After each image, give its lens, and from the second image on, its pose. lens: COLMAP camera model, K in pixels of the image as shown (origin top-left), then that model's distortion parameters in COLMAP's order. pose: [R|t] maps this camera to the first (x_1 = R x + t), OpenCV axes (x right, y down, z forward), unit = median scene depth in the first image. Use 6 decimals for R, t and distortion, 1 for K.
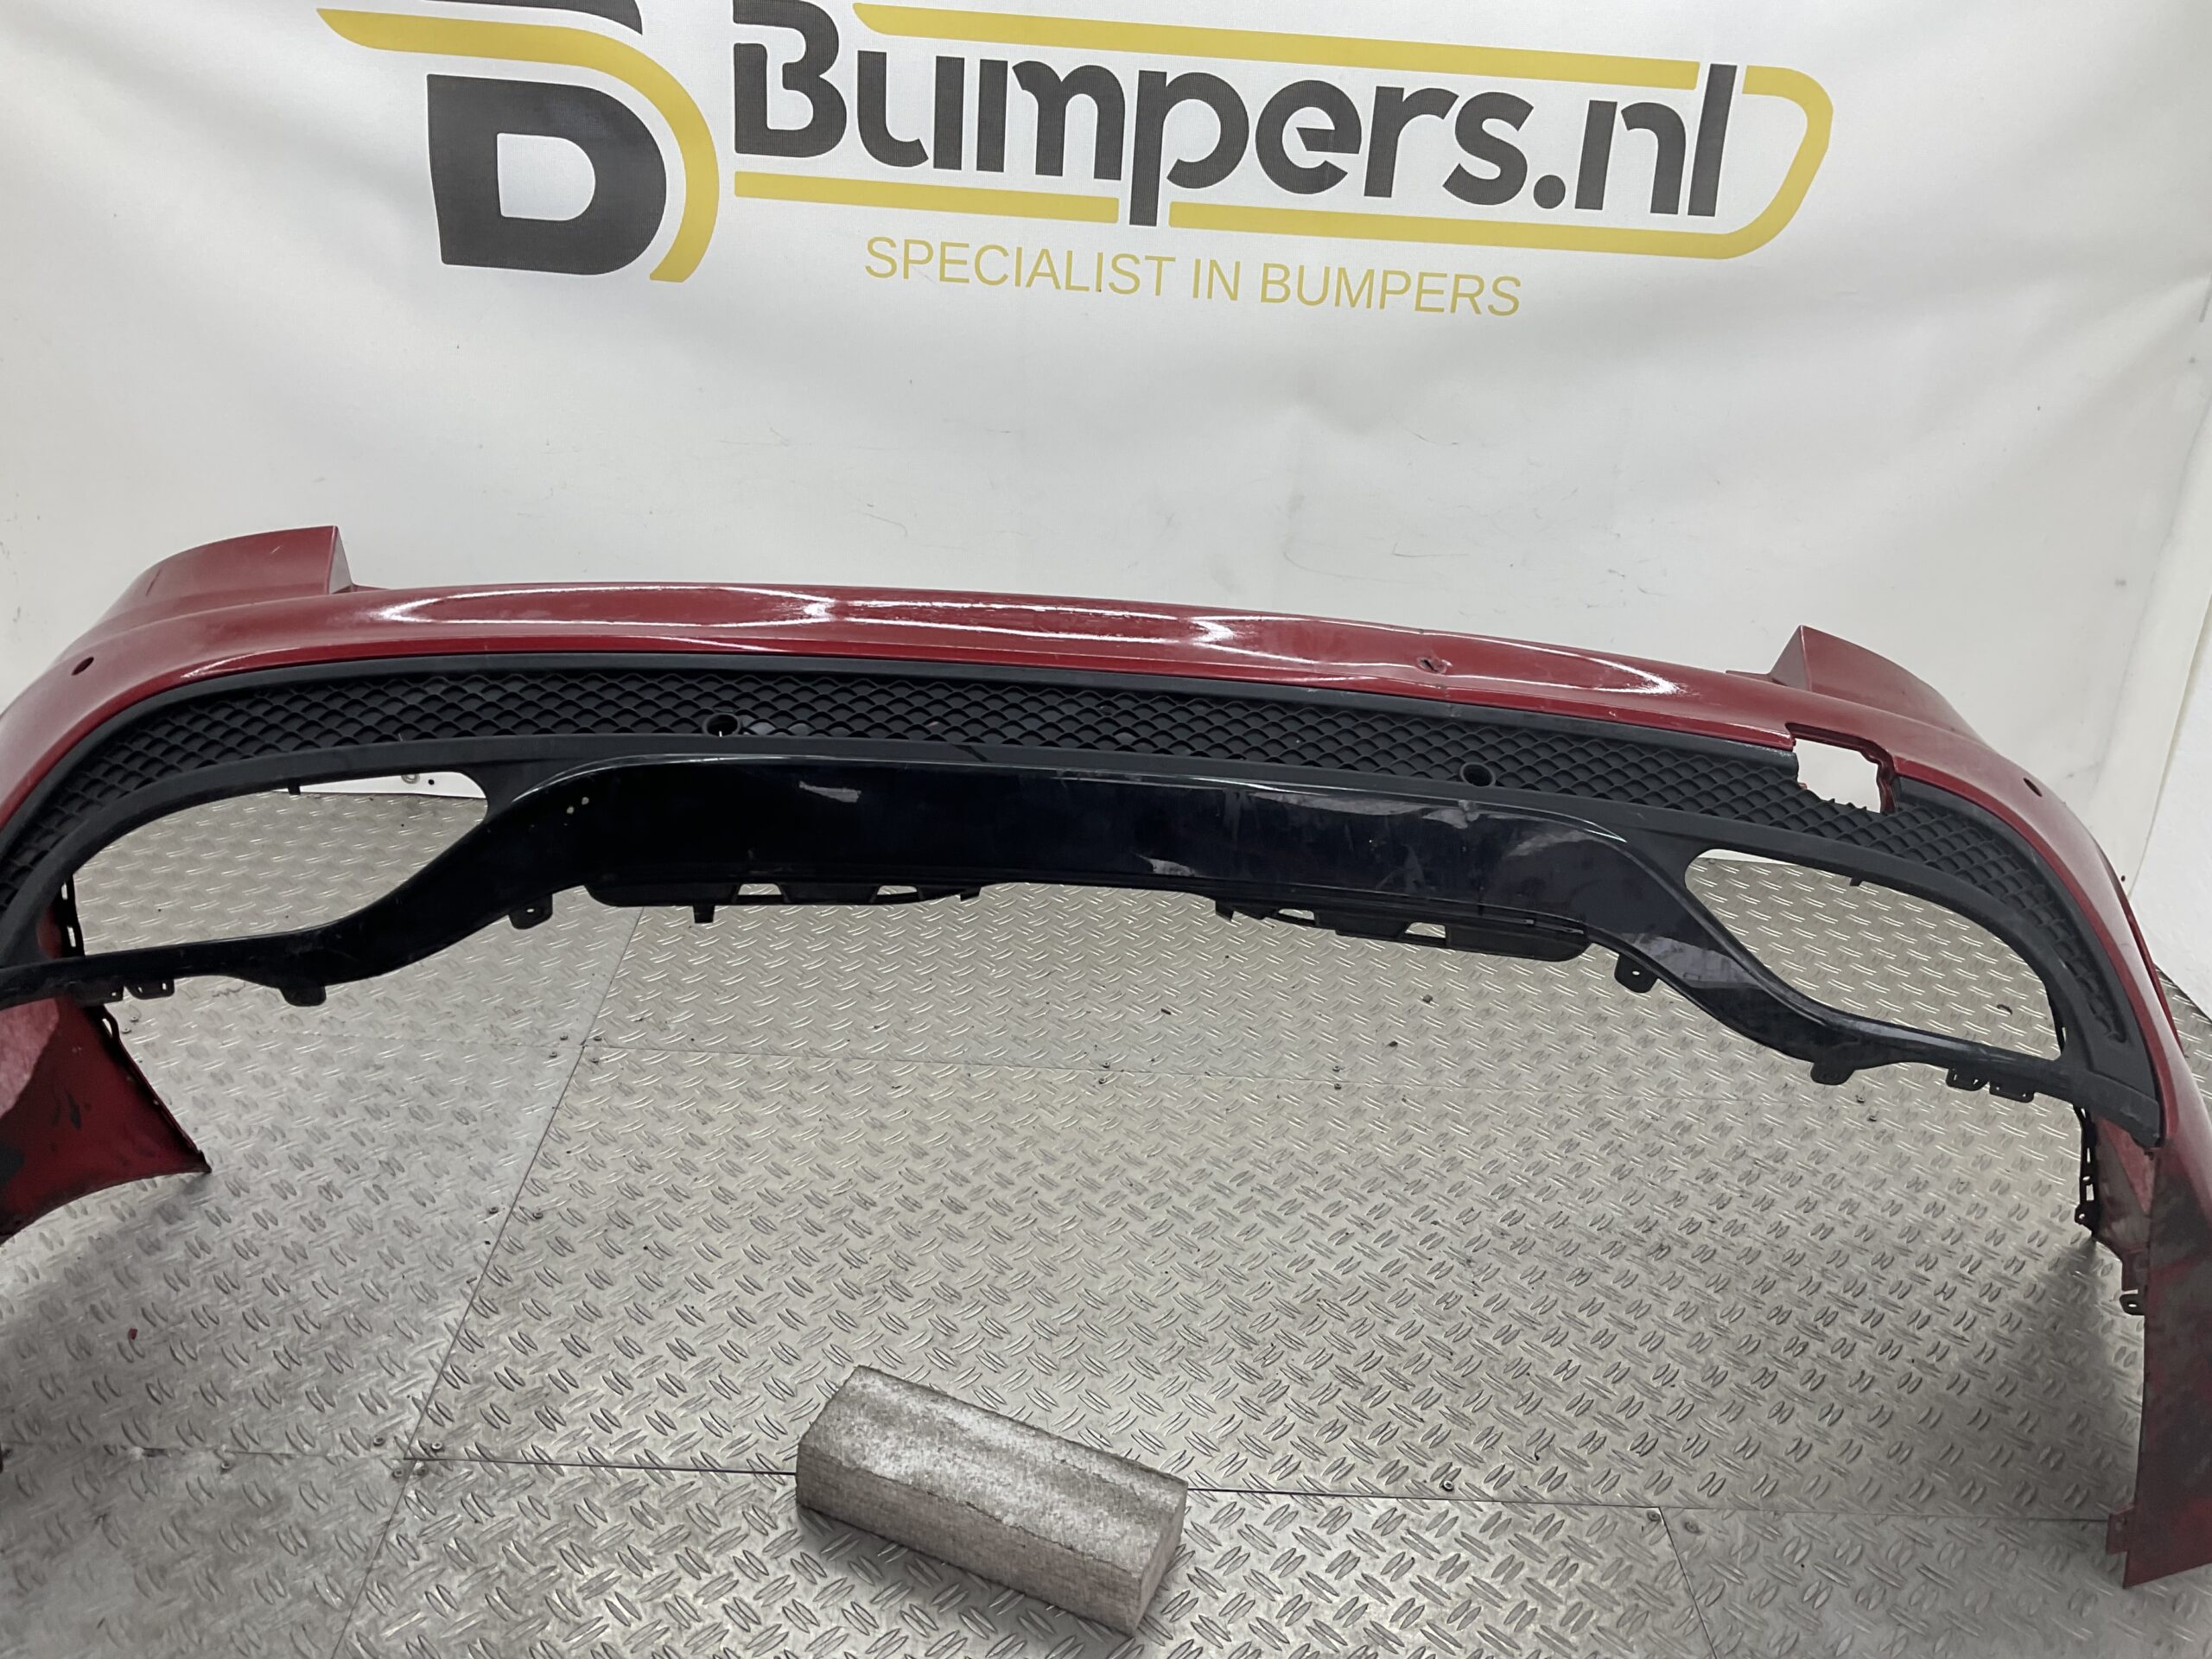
lens RADIAL K [[1833.8, 0, 1115.6], [0, 1833.8, 819.1], [0, 0, 1]] dist [0.051587, -0.086314]
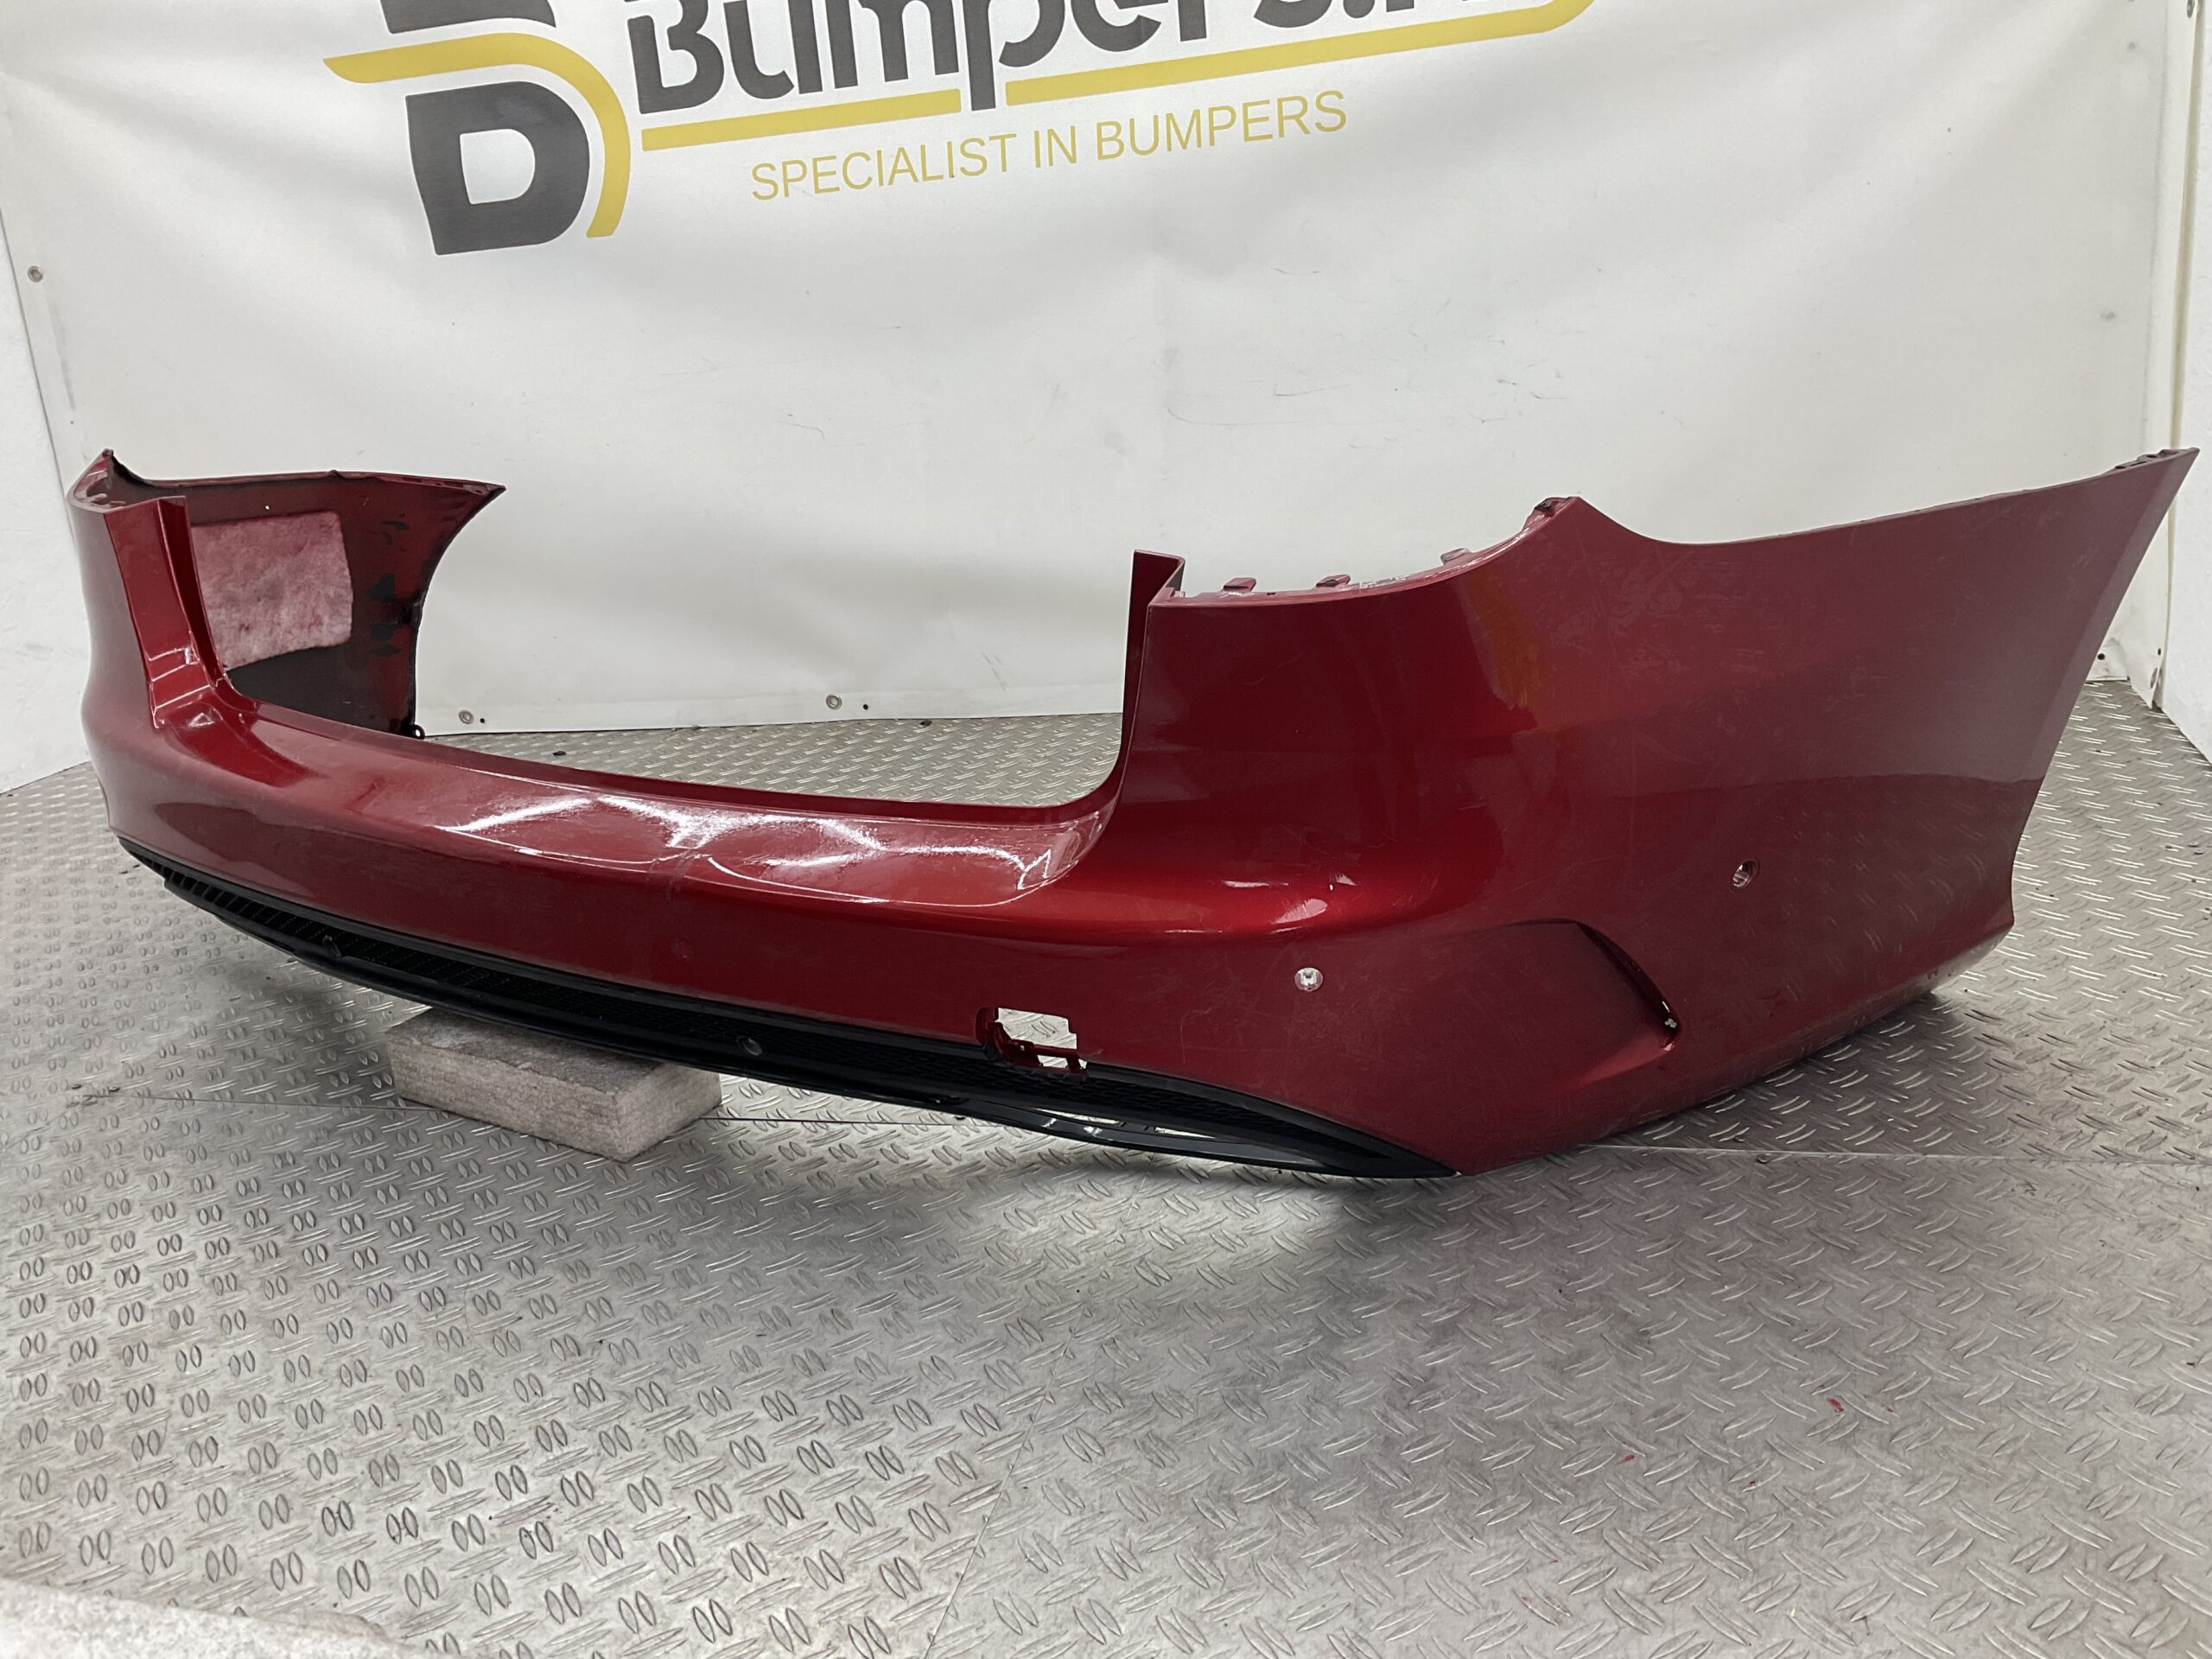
lens RADIAL K [[1833.8, 0, 1088.6], [0, 1833.8, 820.0], [0, 0, 1]] dist [0.051587, -0.086314]
pose [[0.951385, -0.075667, -0.298566, 0.362720], [0.043579, 0.992672, -0.112711, 0.211798], [0.304907, 0.094220, 0.947710, 0.041713]]
